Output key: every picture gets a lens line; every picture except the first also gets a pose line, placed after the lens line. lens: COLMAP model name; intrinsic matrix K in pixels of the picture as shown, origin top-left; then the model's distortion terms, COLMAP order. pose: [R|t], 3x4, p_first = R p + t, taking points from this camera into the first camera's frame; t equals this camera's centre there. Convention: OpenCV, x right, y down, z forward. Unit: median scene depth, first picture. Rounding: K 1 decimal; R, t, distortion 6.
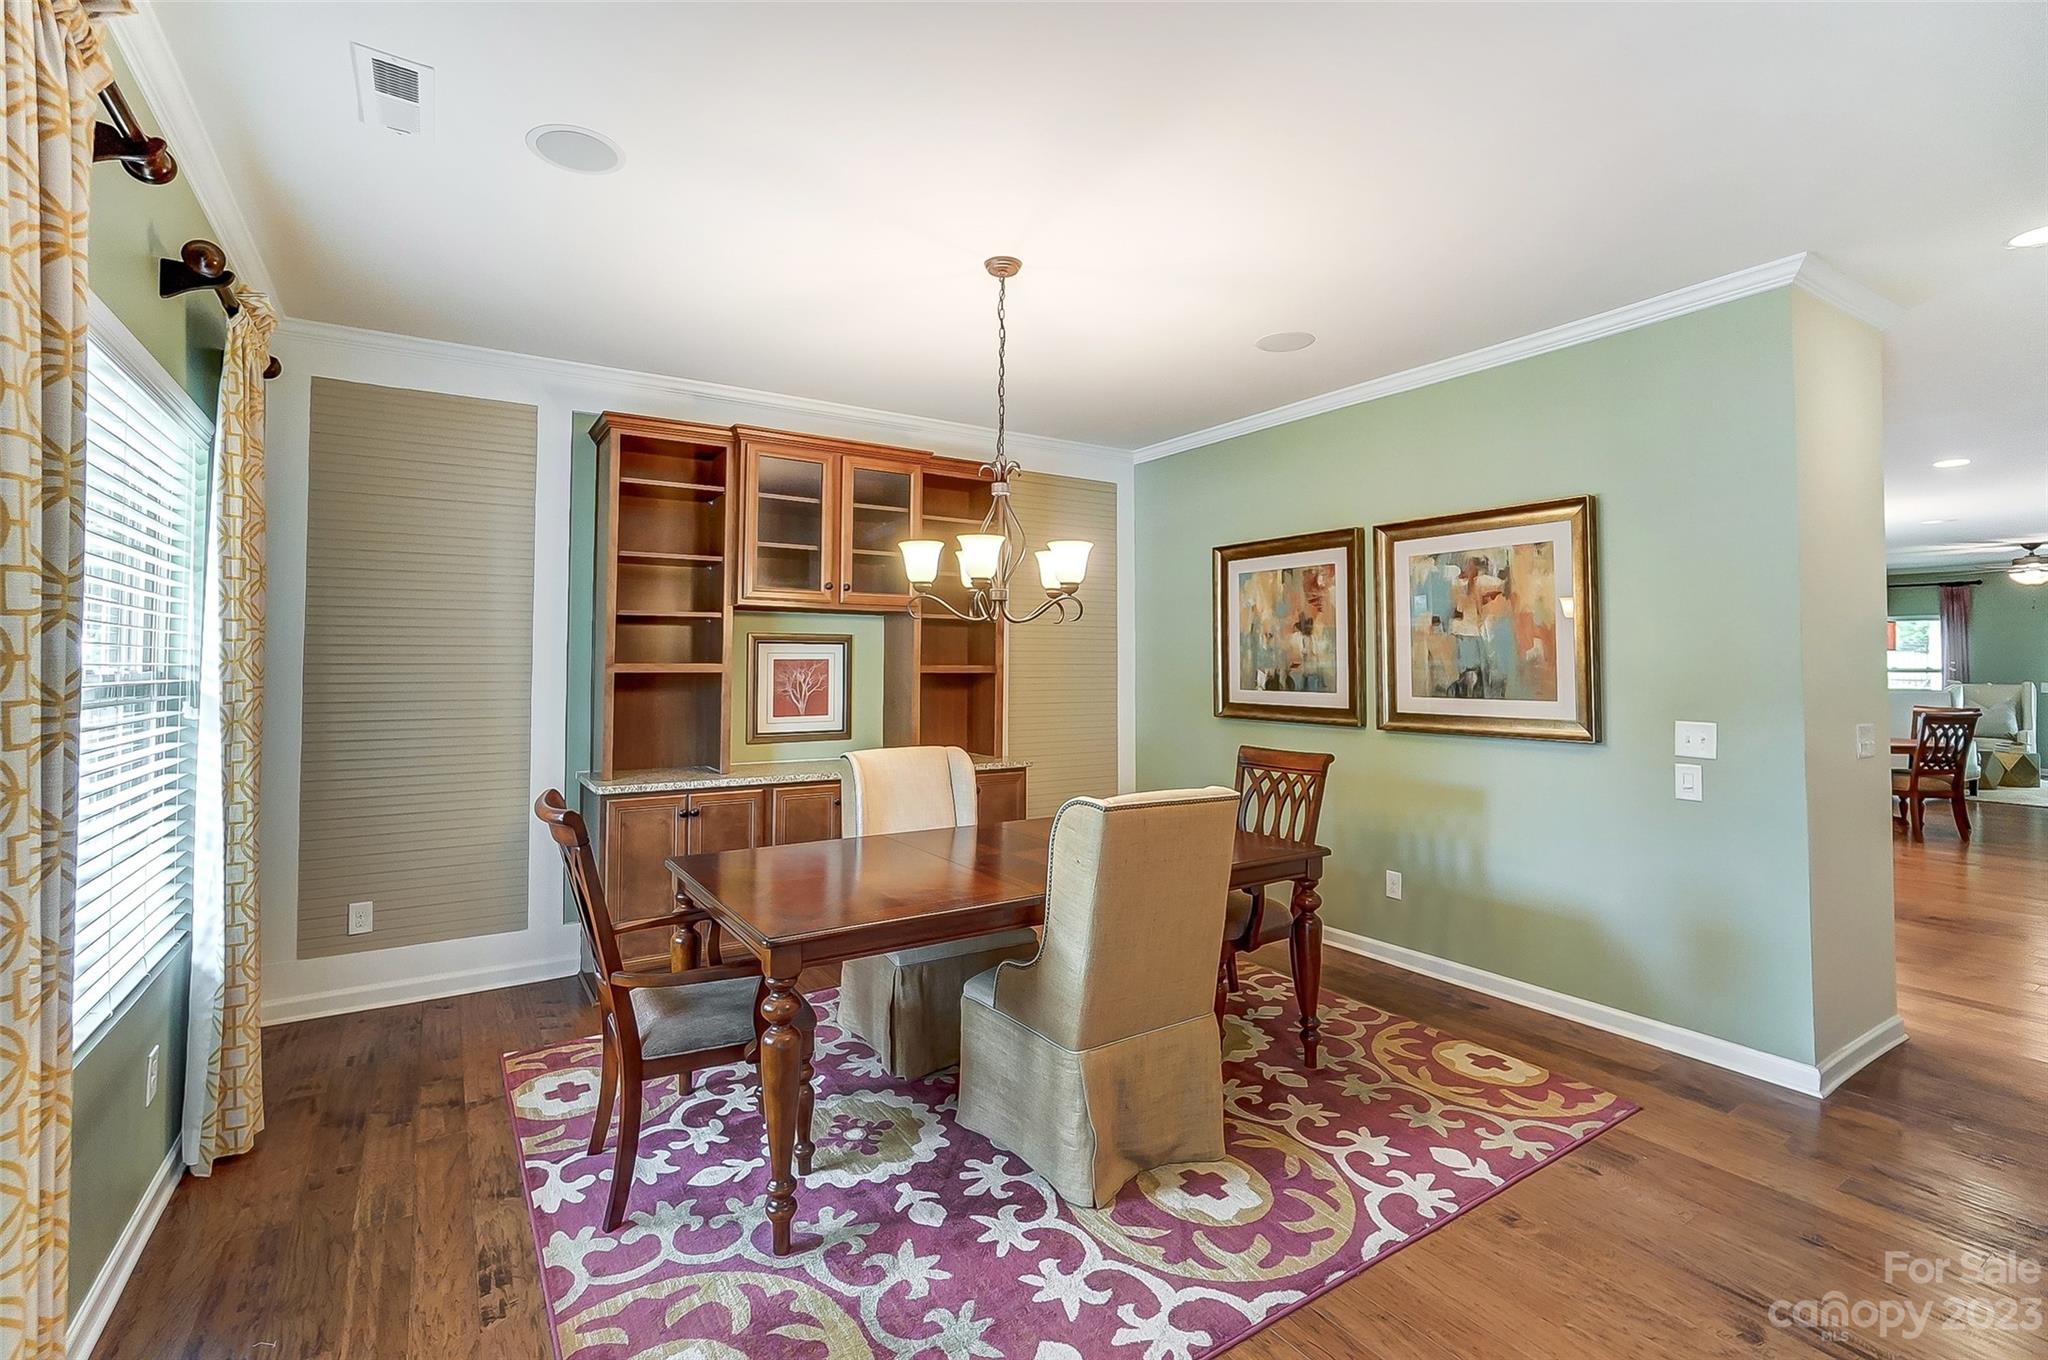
lens RADIAL K [[905.1, 0, 1029.9], [0, 905.1, 615.0], [0, 0, 1]] dist [-0.002338, -0.000453]
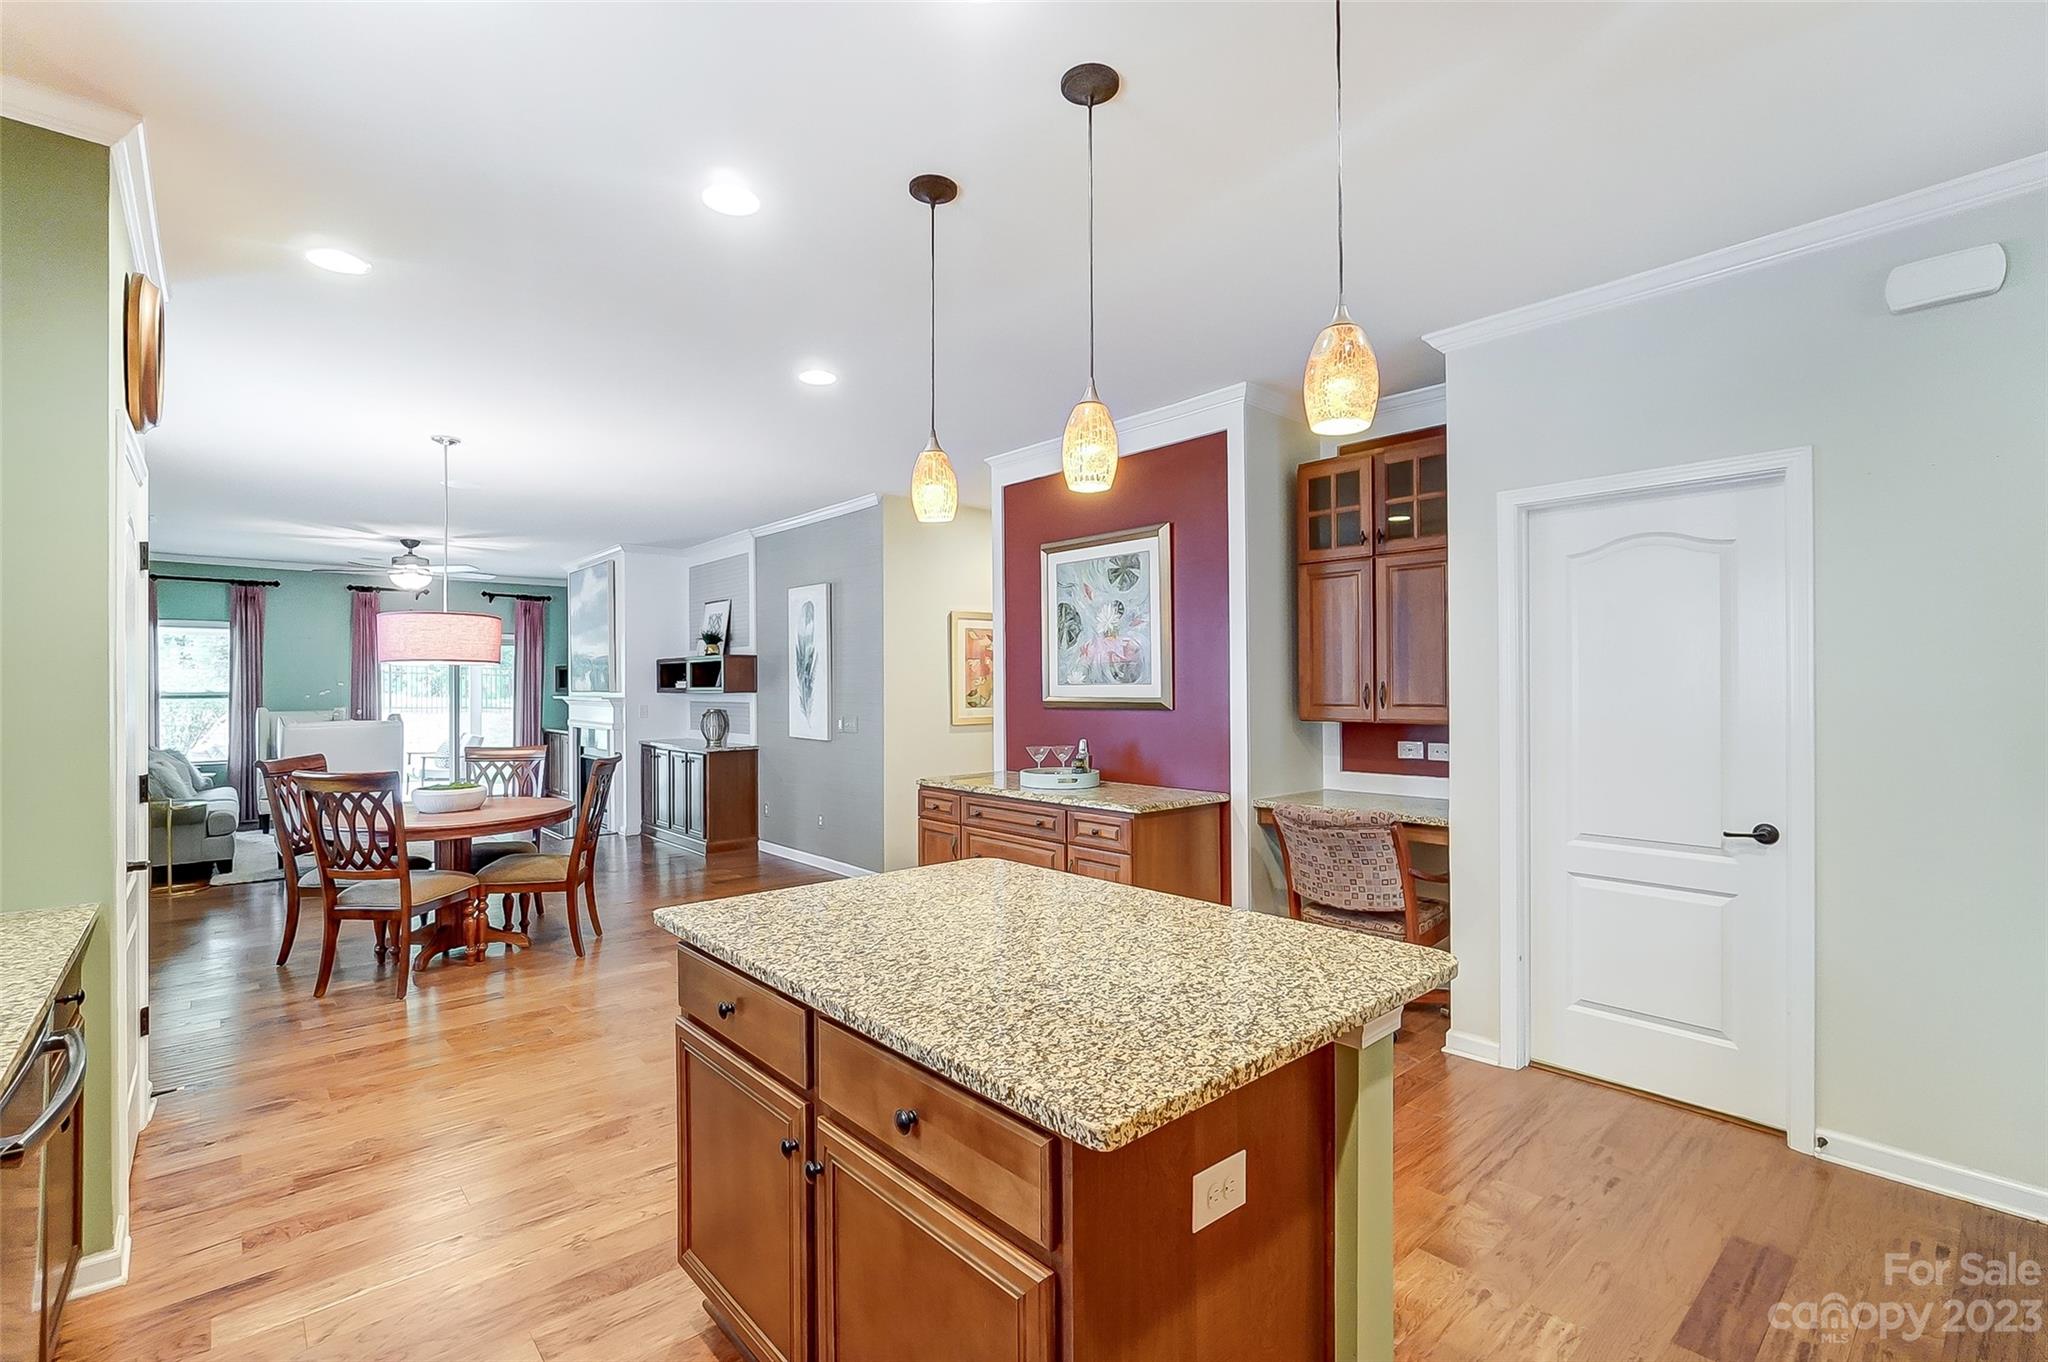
lens RADIAL K [[913.6, 0, 988.9], [0, 913.6, 683.6], [0, 0, 1]] dist [0.000271, 0.000139]
pose [[-0.120692, -0.003166, 0.992685, 0.218510], [-0.045344, 0.998969, -0.002327, 0.032673], [-0.991654, -0.045293, -0.120711, 0.591662]]
